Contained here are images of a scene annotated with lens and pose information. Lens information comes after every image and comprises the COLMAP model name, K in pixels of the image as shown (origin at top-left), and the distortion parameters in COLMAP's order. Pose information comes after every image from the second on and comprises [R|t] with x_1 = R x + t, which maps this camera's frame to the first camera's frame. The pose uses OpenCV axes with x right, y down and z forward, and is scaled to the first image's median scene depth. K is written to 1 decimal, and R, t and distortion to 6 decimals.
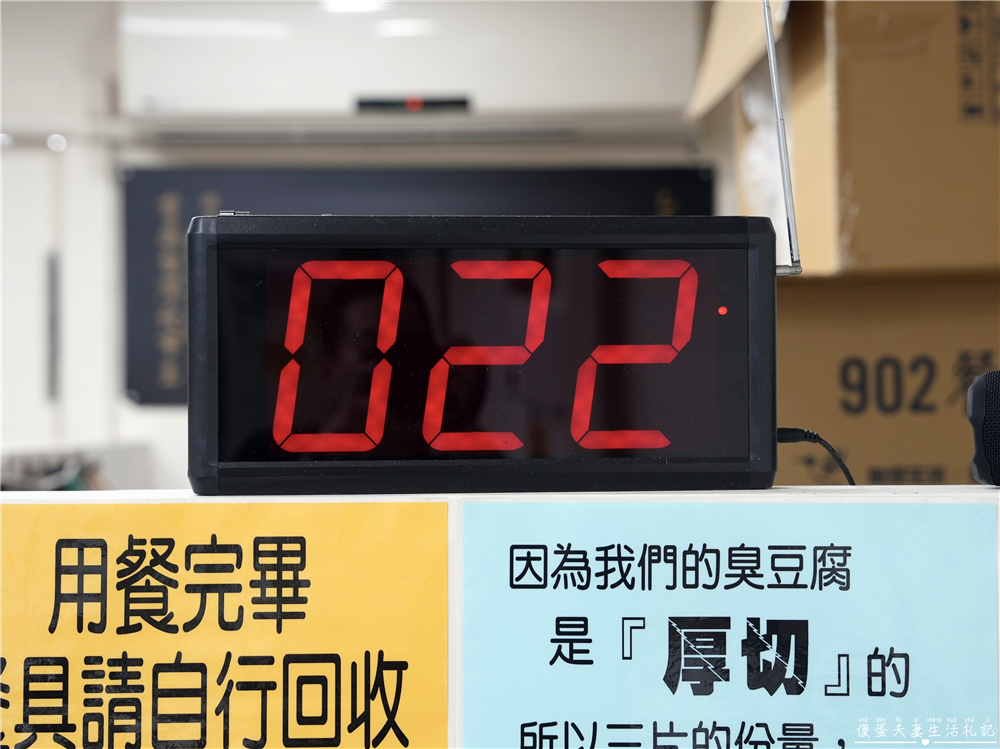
lens RADIAL K [[1575.7, 0, 500.4], [0, 1575.7, 375.2], [0, 0, 1]] dist [0.003489, 0.000000]
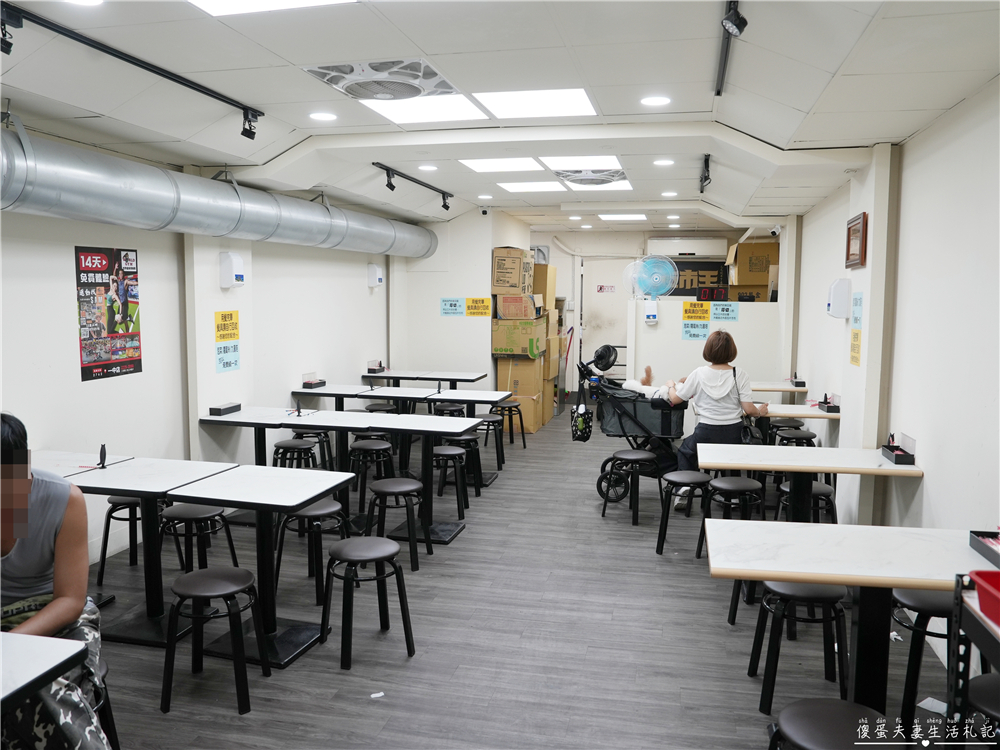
lens RADIAL K [[799.1, 0, 501.8], [0, 799.1, 373.9], [0, 0, 1]] dist [-0.002000, -0.000197]
pose [[0.987628, 0.023346, -0.155065, -1.026249], [-0.004072, 0.992340, 0.123469, -0.245191], [0.156760, -0.121310, 0.980158, -9.204548]]
